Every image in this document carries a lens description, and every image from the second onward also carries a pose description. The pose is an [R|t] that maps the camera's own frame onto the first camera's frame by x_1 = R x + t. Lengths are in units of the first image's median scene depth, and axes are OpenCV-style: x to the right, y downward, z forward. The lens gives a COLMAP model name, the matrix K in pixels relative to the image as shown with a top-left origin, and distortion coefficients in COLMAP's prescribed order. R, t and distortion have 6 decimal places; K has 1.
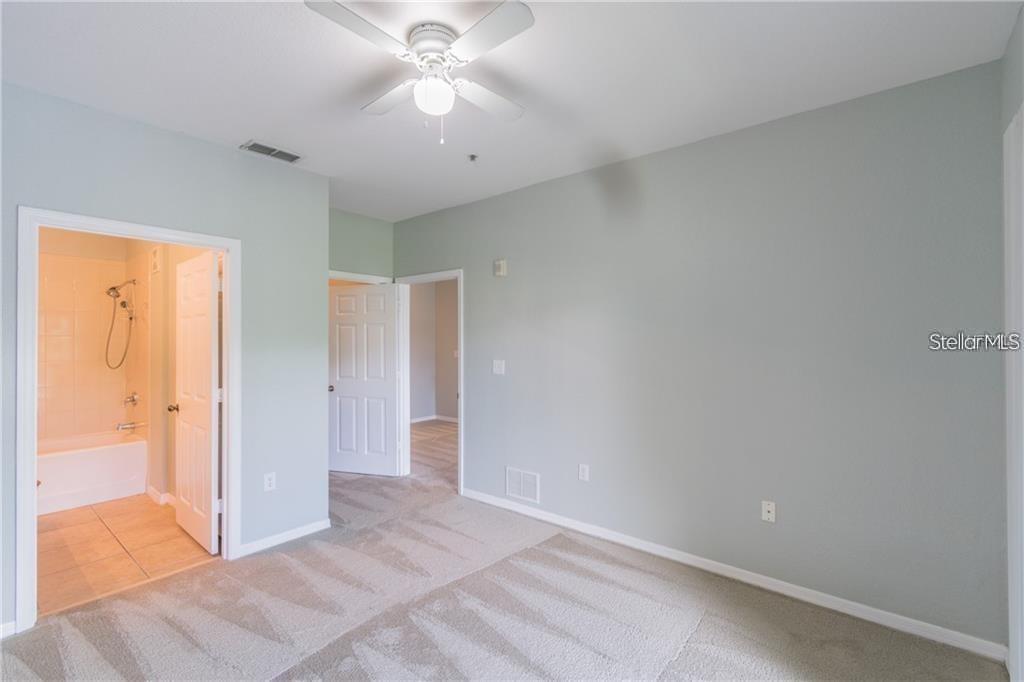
lens RADIAL K [[443.9, 0, 512.0], [0, 443.9, 341.0], [0, 0, 1]] dist [0.002409, 0.000175]
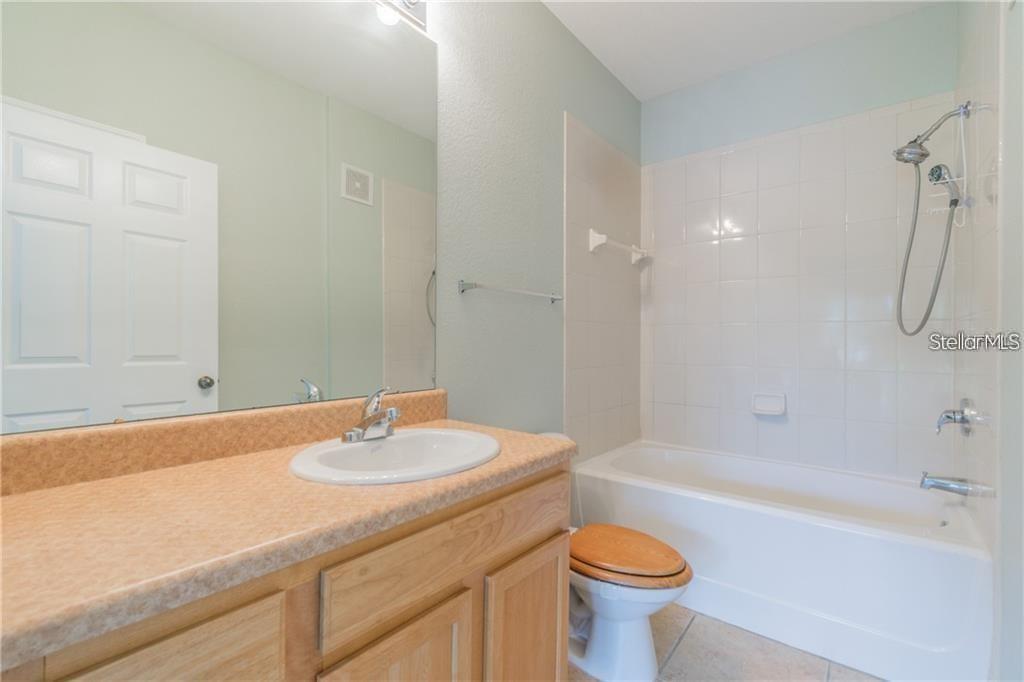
lens RADIAL K [[467.5, 0, 512.7], [0, 467.5, 338.1], [0, 0, 1]] dist [0.002943, 0.000055]
pose [[0.021320, 0.000592, -0.999773, -0.462700], [-0.004093, 0.999991, 0.000505, 0.065085], [0.999764, 0.004081, 0.021322, 0.611978]]
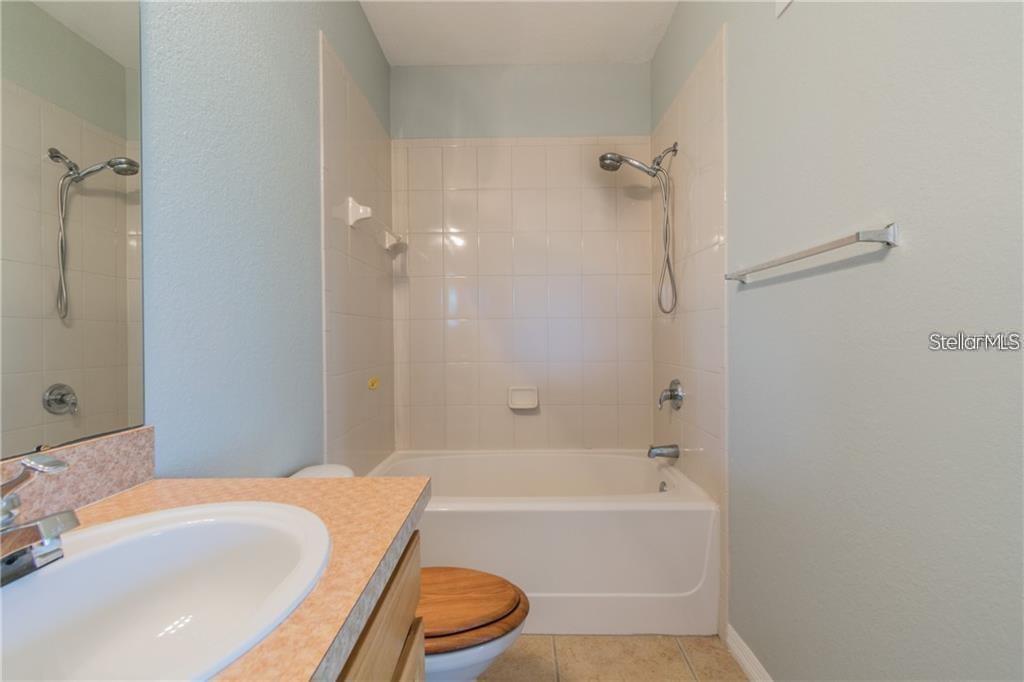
lens RADIAL K [[467.5, 0, 512.7], [0, 467.5, 338.1], [0, 0, 1]] dist [0.002943, 0.000055]
pose [[0.623921, -0.000715, -0.781487, -0.574042], [0.006007, 0.999974, 0.003881, 0.067602], [0.781464, -0.007116, 0.623910, 0.559765]]
